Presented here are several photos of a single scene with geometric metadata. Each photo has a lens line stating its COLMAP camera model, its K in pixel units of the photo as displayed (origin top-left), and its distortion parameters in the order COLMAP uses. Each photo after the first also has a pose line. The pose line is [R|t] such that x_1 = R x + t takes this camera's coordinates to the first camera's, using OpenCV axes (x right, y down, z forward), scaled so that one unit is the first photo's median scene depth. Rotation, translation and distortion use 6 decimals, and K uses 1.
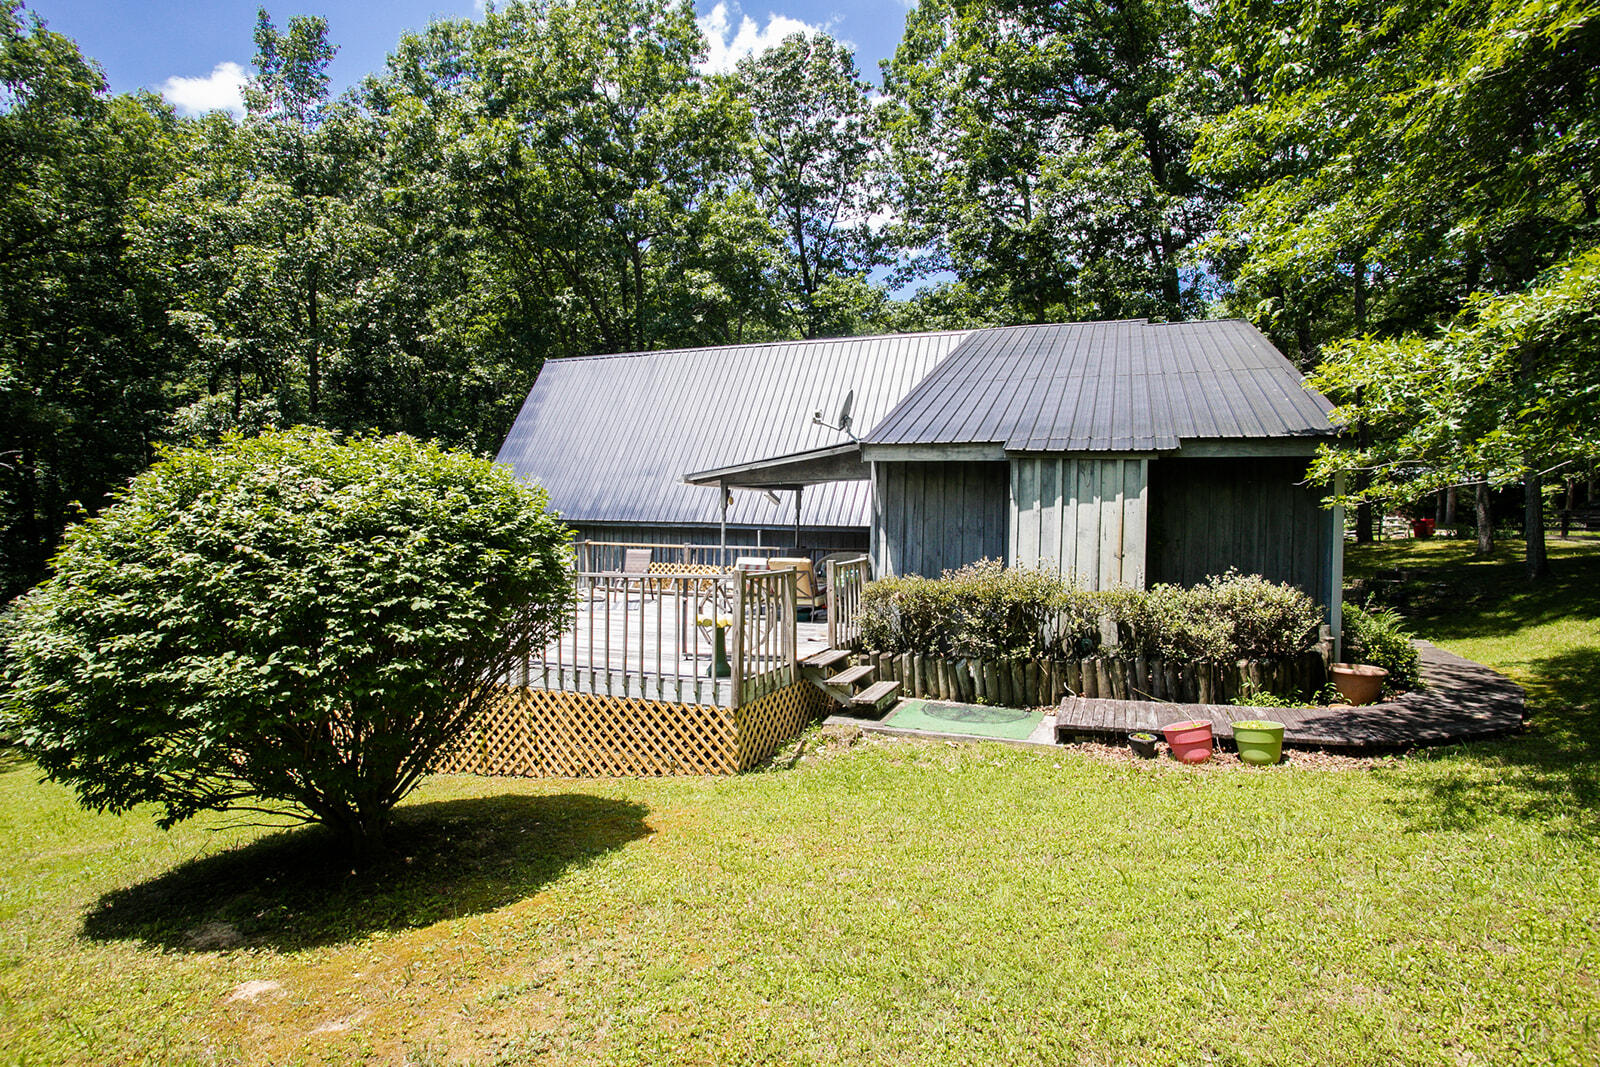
lens RADIAL K [[752.6, 0, 800.0], [0, 752.6, 533.5], [0, 0, 1]] dist [-0.067852, 0.019719]
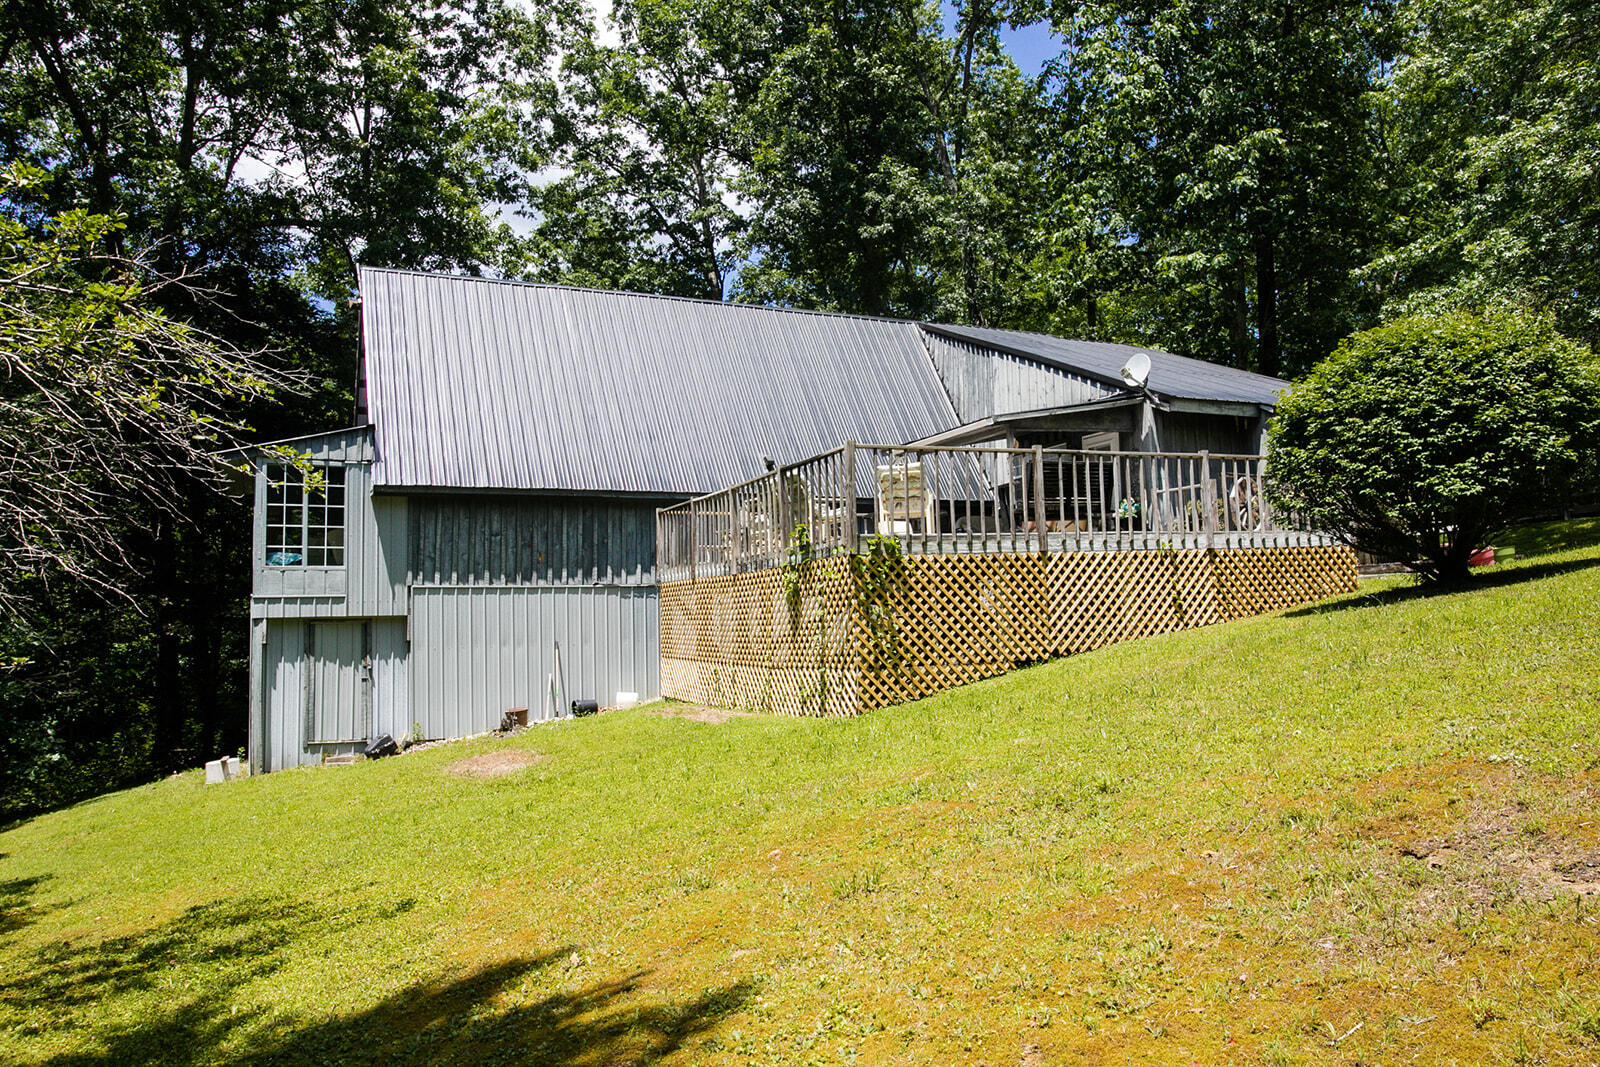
lens RADIAL K [[1154.5, 0, 800.0], [0, 1154.5, 533.5], [0, 0, 1]] dist [-0.043573, -0.000375]
pose [[0.715748, 0.020818, 0.698048, -1.053272], [0.049561, 0.995521, -0.080507, 0.143034], [-0.696597, 0.092219, 0.711511, 0.057348]]
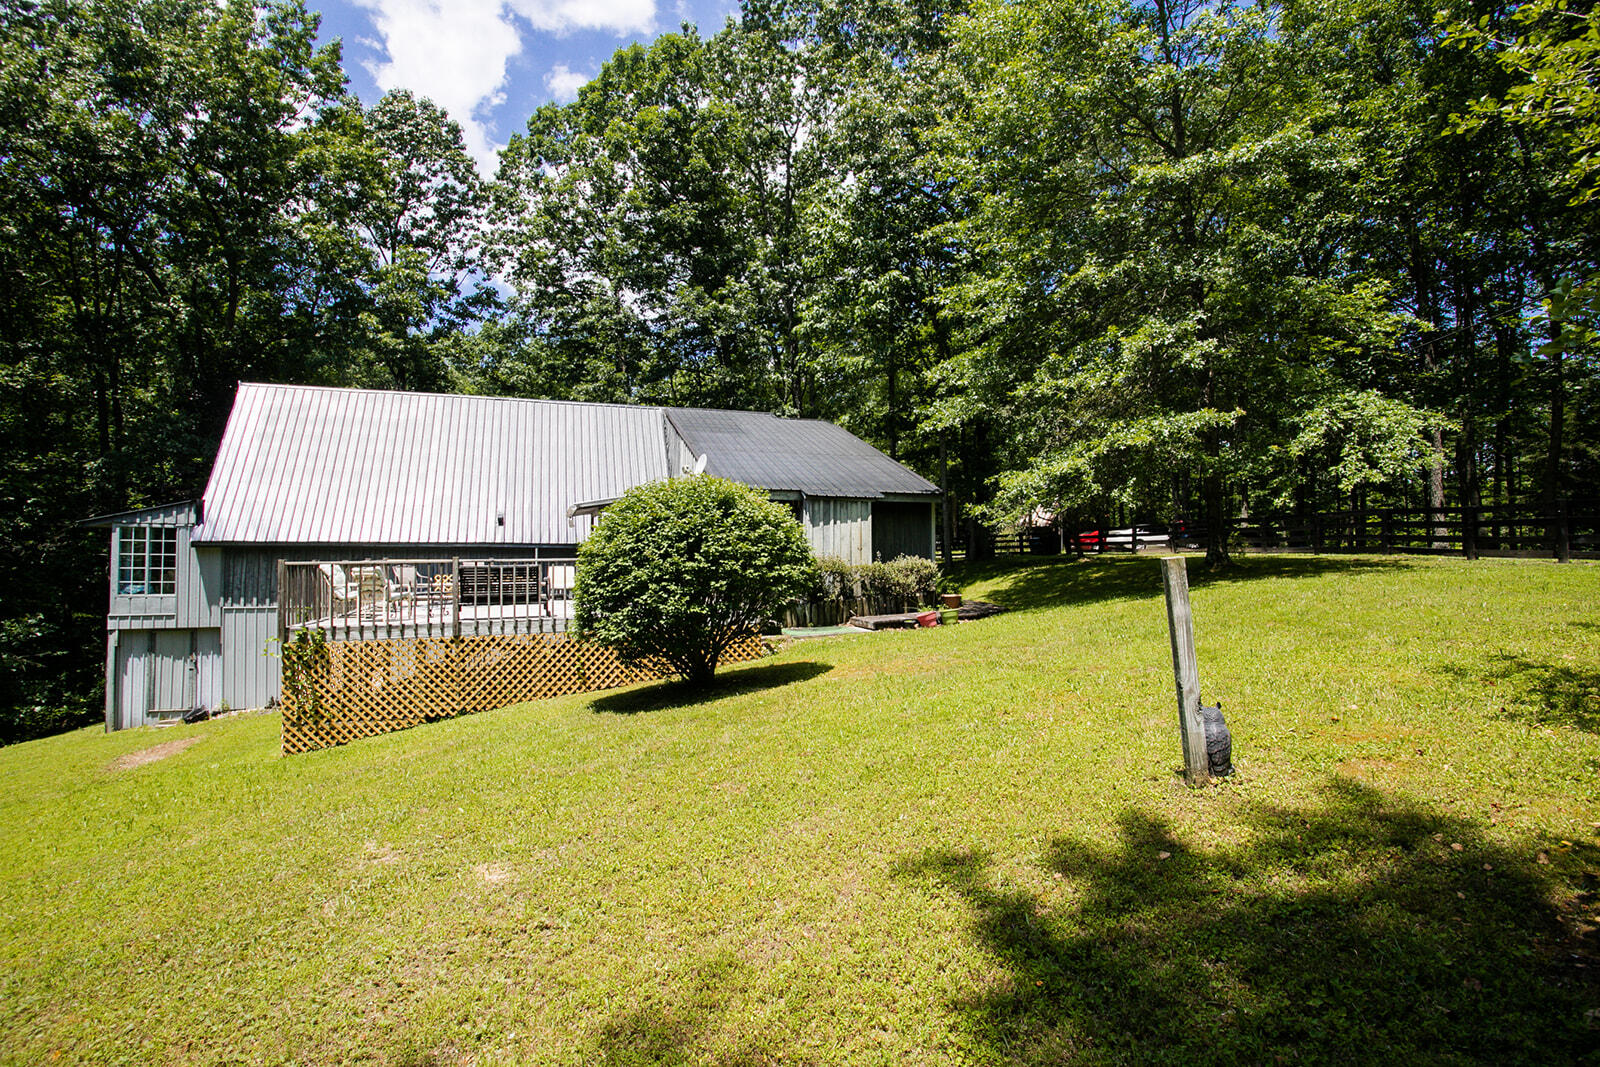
lens RADIAL K [[752.6, 0, 800.0], [0, 752.6, 533.5], [0, 0, 1]] dist [-0.067852, 0.019719]
pose [[0.771938, 0.000847, 0.635697, -0.532113], [0.026425, 0.999092, -0.033419, 0.027707], [-0.635148, 0.042596, 0.771215, -0.255185]]
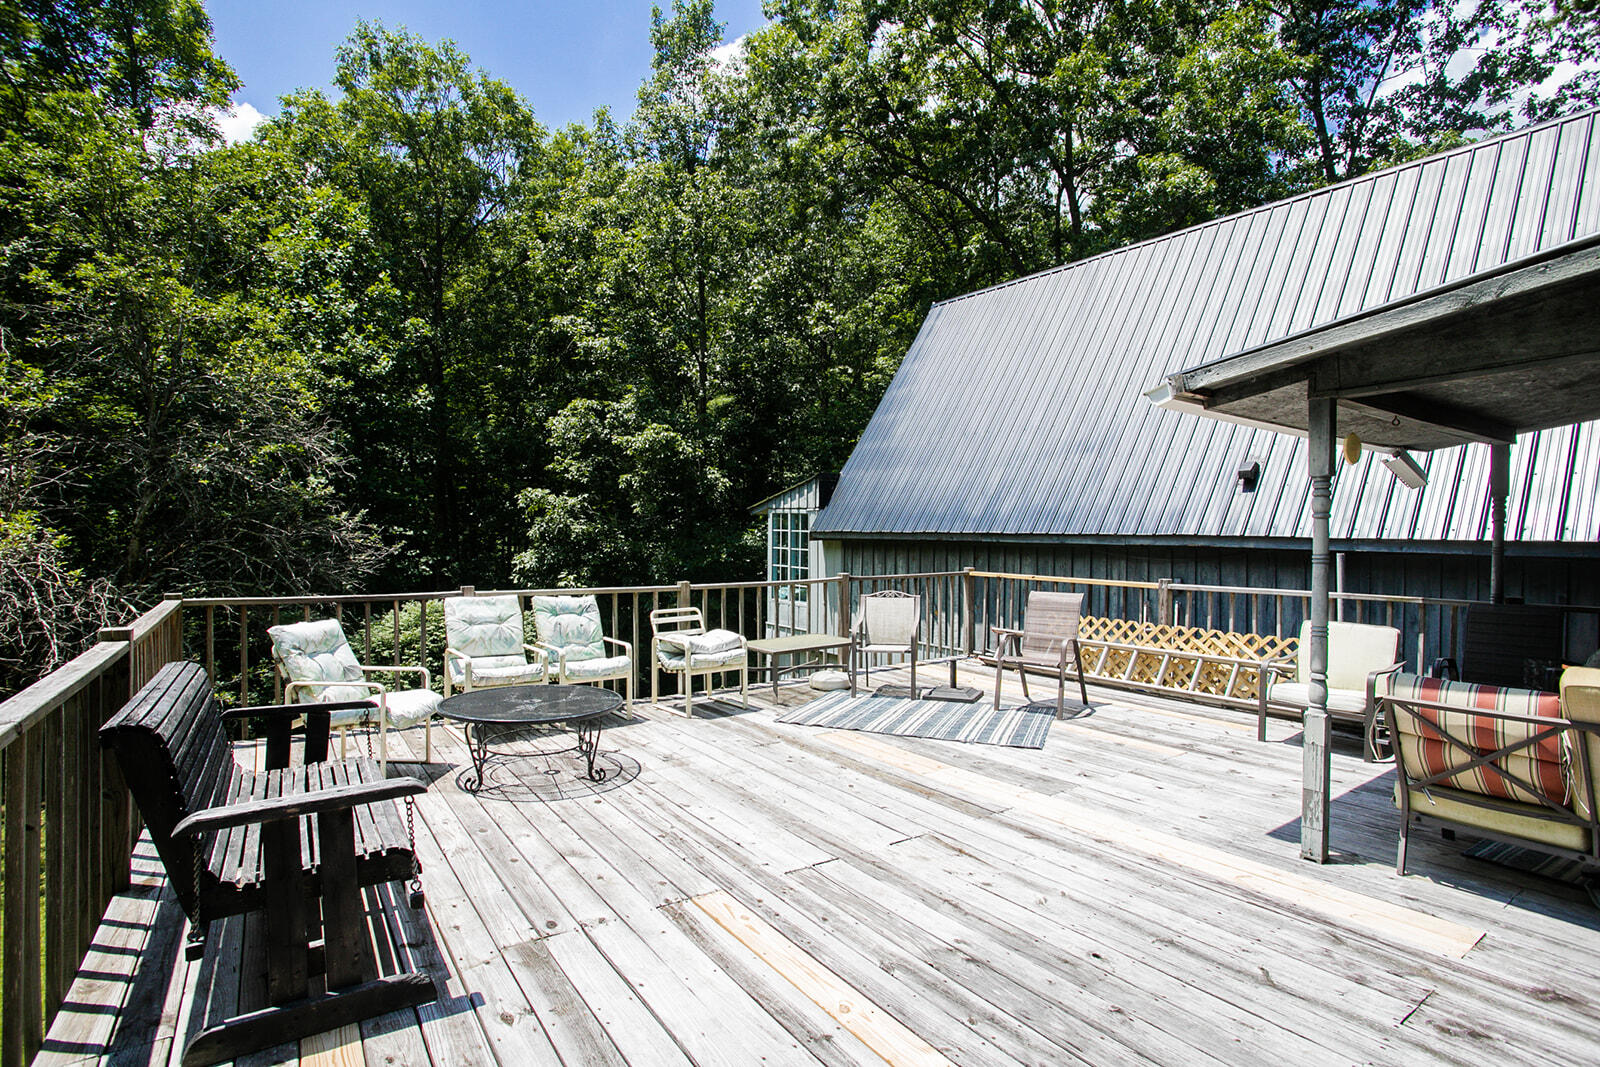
lens RADIAL K [[752.6, 0, 800.0], [0, 752.6, 533.5], [0, 0, 1]] dist [-0.067852, 0.019719]
pose [[0.832572, -0.005455, -0.553890, -0.098825], [-0.008663, 0.999701, -0.022868, -0.003883], [0.553849, 0.023838, 0.832276, 0.579136]]
